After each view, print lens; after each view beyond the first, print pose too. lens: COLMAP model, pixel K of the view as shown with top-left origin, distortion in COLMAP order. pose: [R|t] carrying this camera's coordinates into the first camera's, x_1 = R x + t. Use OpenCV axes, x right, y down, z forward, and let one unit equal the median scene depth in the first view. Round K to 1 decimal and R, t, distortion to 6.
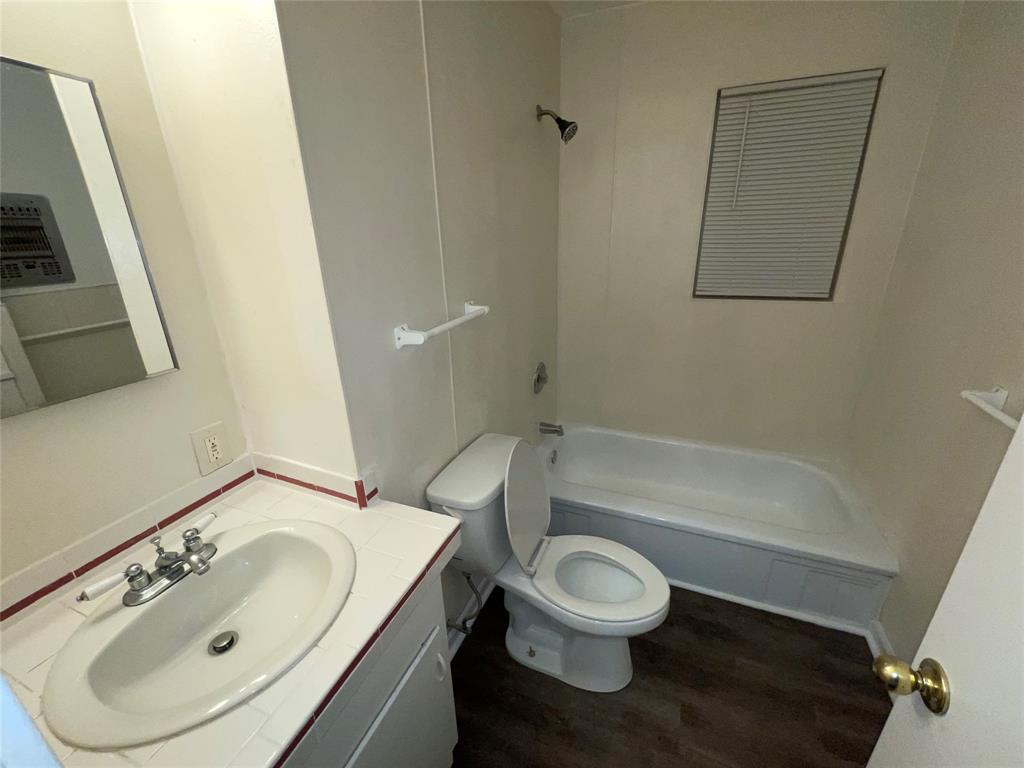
lens RADIAL K [[418.7, 0, 512.0], [0, 418.7, 384.0], [0, 0, 1]] dist [-0.001724, 0.000194]
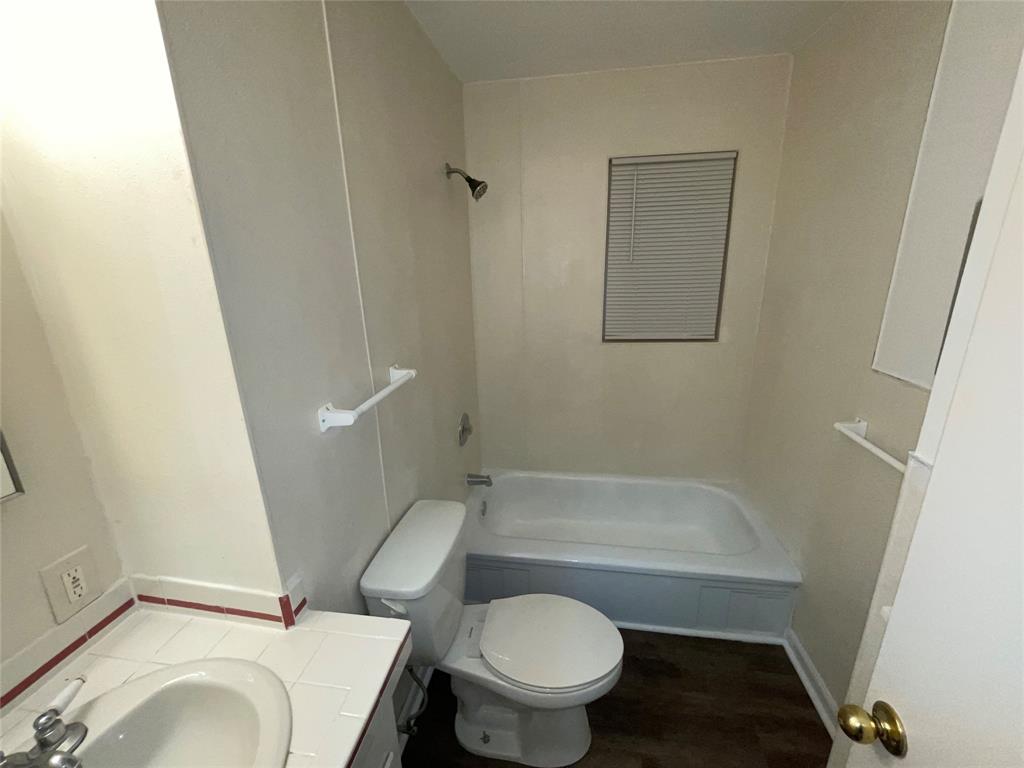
lens RADIAL K [[418.7, 0, 512.0], [0, 418.7, 384.0], [0, 0, 1]] dist [-0.001724, 0.000194]
pose [[0.972576, -0.063403, 0.223777, -0.055685], [0.079703, 0.994725, -0.064566, -0.071953], [-0.218503, 0.080631, 0.972499, 0.030472]]
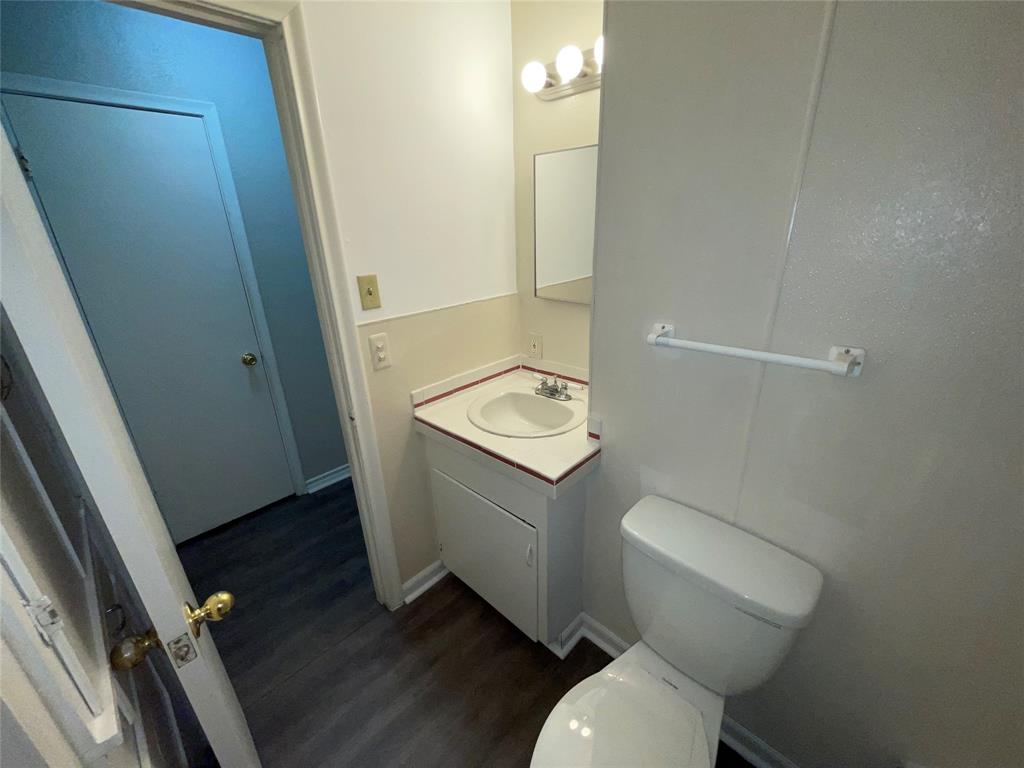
lens RADIAL K [[418.7, 0, 512.0], [0, 418.7, 384.0], [0, 0, 1]] dist [-0.001724, 0.000194]
pose [[-0.355522, 0.362429, -0.861539, 0.566464], [-0.285386, 0.835648, 0.469305, -0.284267], [0.890033, 0.412720, -0.193659, 0.707331]]
